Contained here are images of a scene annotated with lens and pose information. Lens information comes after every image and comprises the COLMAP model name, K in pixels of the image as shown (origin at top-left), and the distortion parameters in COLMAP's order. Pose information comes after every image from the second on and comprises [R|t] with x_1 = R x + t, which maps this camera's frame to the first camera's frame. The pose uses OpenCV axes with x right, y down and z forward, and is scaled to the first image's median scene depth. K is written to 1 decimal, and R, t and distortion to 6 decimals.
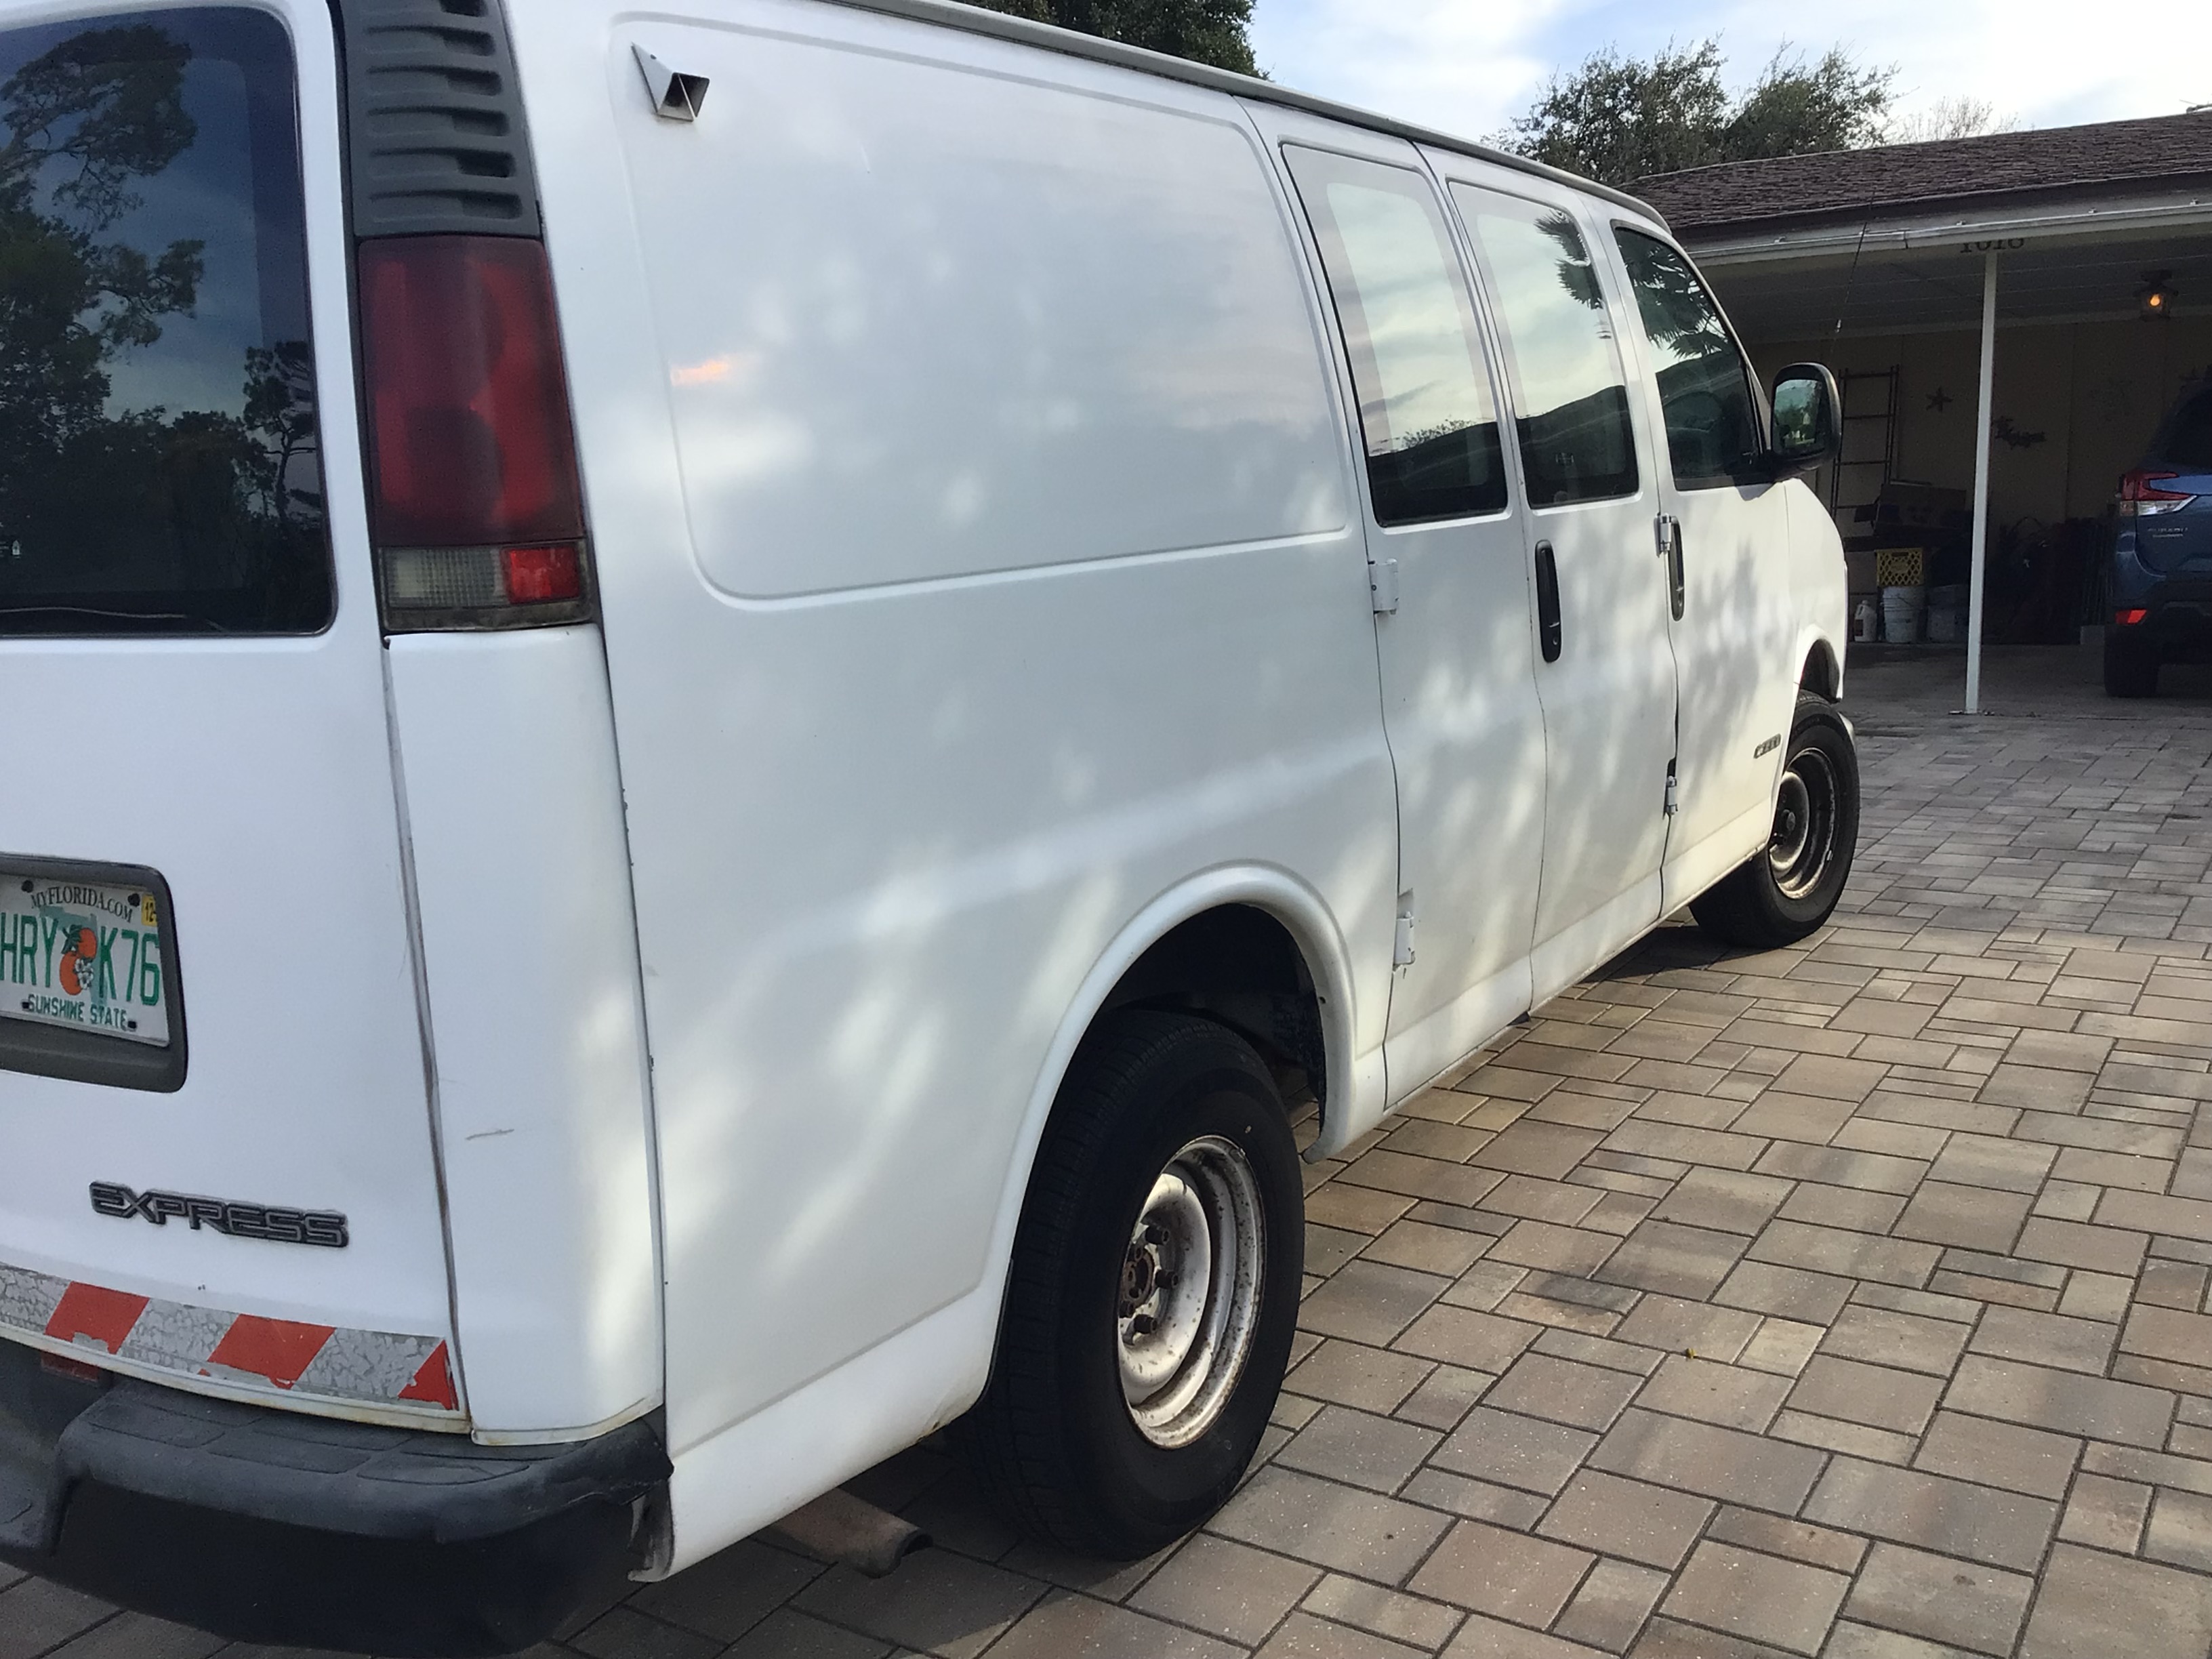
lens RADIAL K [[2051.7, 0, 1106.0], [0, 2051.7, 829.5], [0, 0, 1]] dist [0.048422, -0.090250]
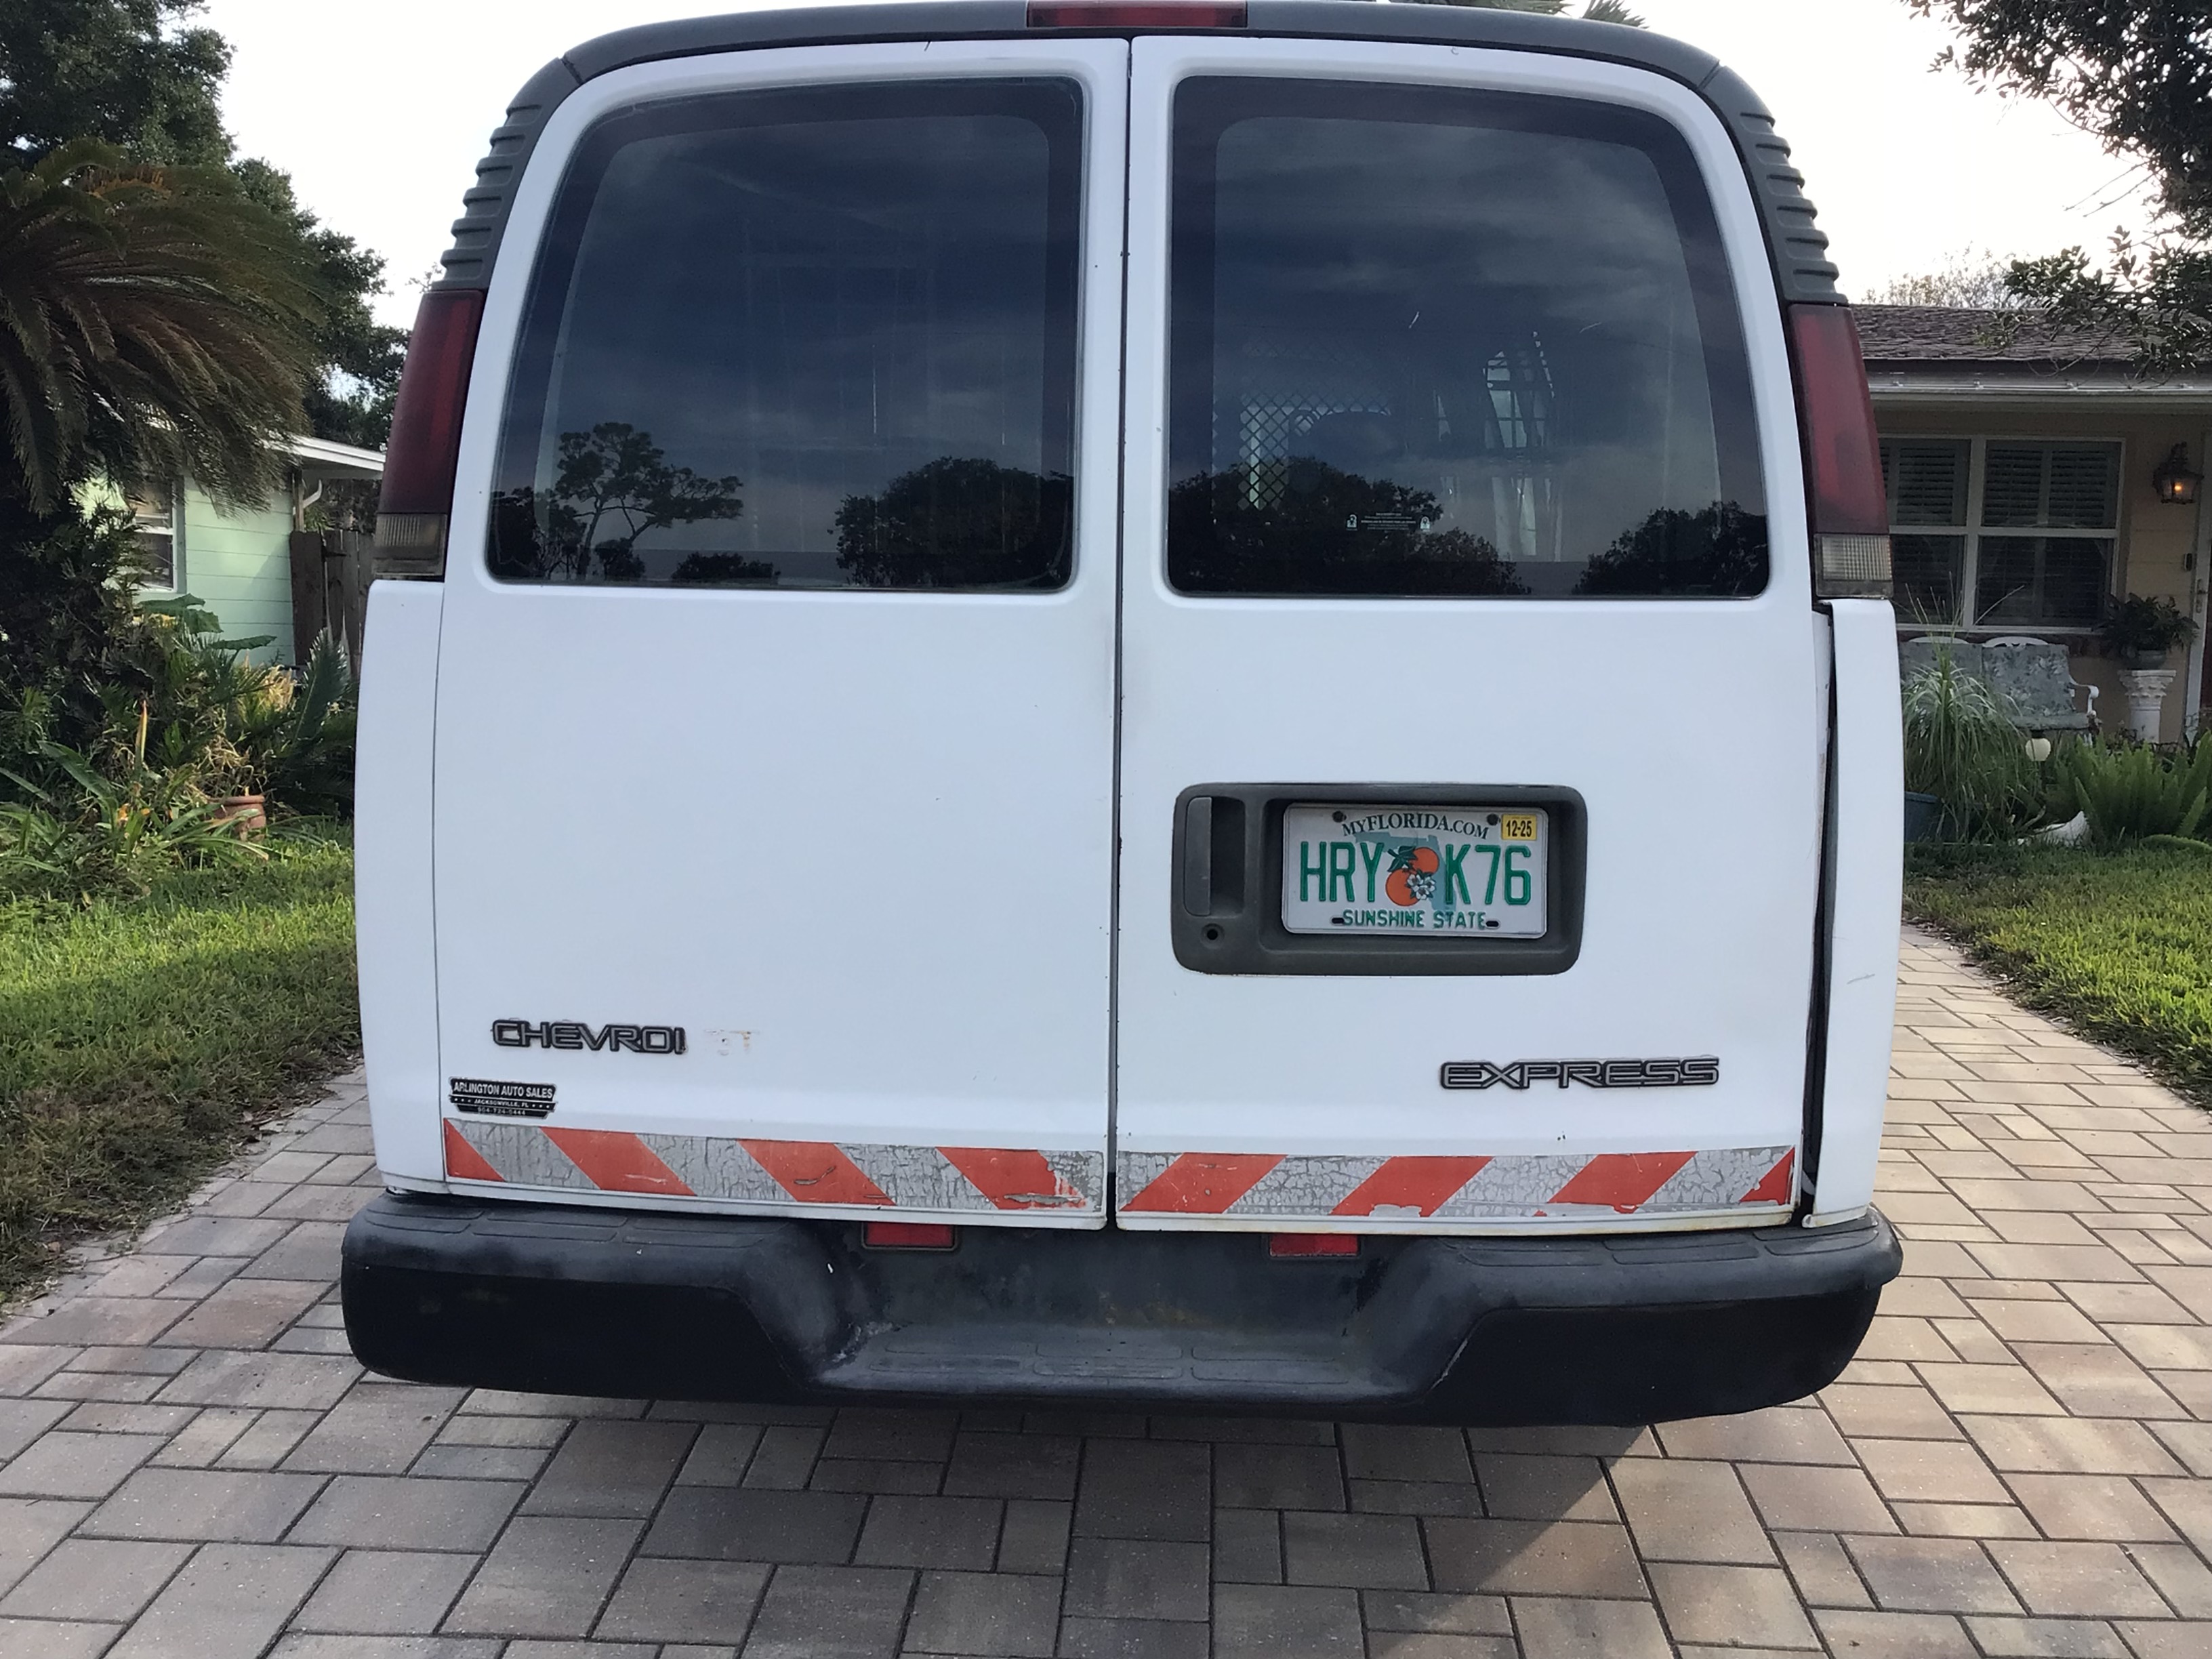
lens RADIAL K [[2051.7, 0, 1106.0], [0, 2051.7, 829.5], [0, 0, 1]] dist [0.048422, -0.090250]
pose [[0.869947, -0.016618, 0.492866, -1.244804], [0.038102, 0.998709, -0.033581, 0.070806], [-0.491672, 0.047993, 0.869457, 0.073979]]
